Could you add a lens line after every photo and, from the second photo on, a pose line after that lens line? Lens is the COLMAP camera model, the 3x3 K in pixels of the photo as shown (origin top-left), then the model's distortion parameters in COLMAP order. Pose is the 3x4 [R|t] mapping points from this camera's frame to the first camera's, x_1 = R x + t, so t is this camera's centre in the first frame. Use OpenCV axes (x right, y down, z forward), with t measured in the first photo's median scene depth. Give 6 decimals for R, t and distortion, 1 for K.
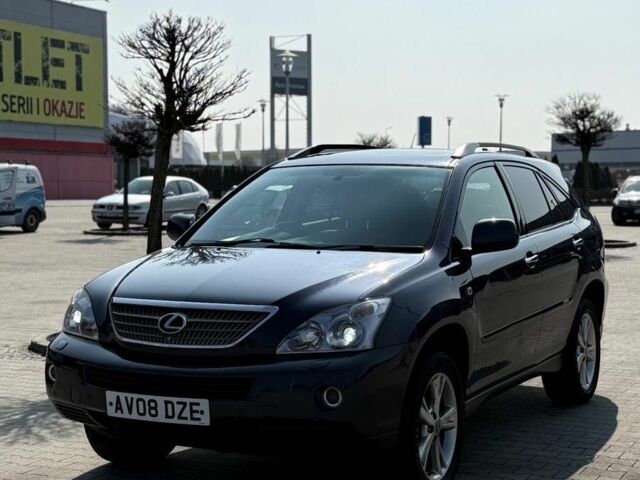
lens RADIAL K [[1141.7, 0, 320.0], [0, 1141.7, 240.0], [0, 0, 1]] dist [0.120480, 0.062800]
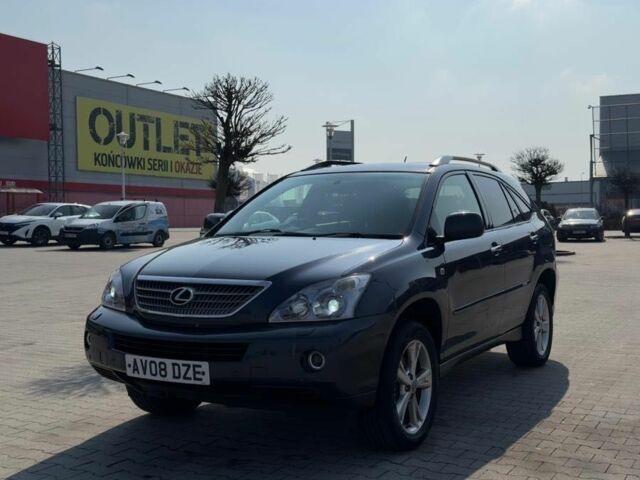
lens RADIAL K [[761.9, 0, 320.0], [0, 761.9, 240.0], [0, 0, 1]] dist [0.130068, -0.035292]
pose [[0.998771, -0.003298, -0.049455, 0.042888], [0.002381, 0.999824, -0.018589, 0.026403], [0.049508, 0.018448, 0.998603, 0.198268]]
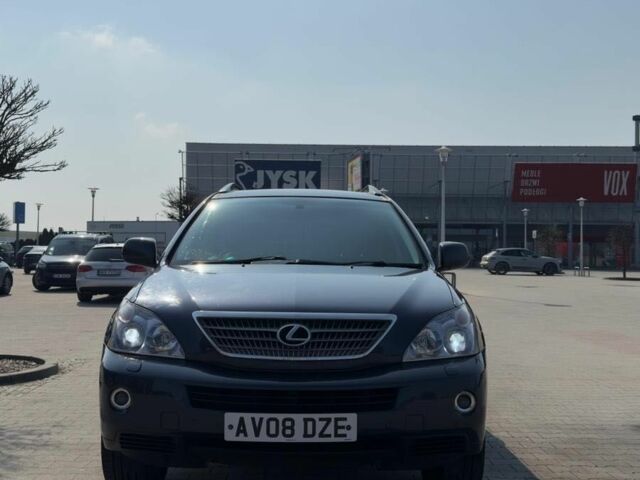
lens RADIAL K [[761.9, 0, 320.0], [0, 761.9, 240.0], [0, 0, 1]] dist [0.130068, -0.035292]
pose [[0.895098, 0.020317, 0.445407, -0.339730], [0.008823, 0.997959, -0.063253, 0.029521], [-0.445783, 0.060547, 0.893091, 0.360529]]
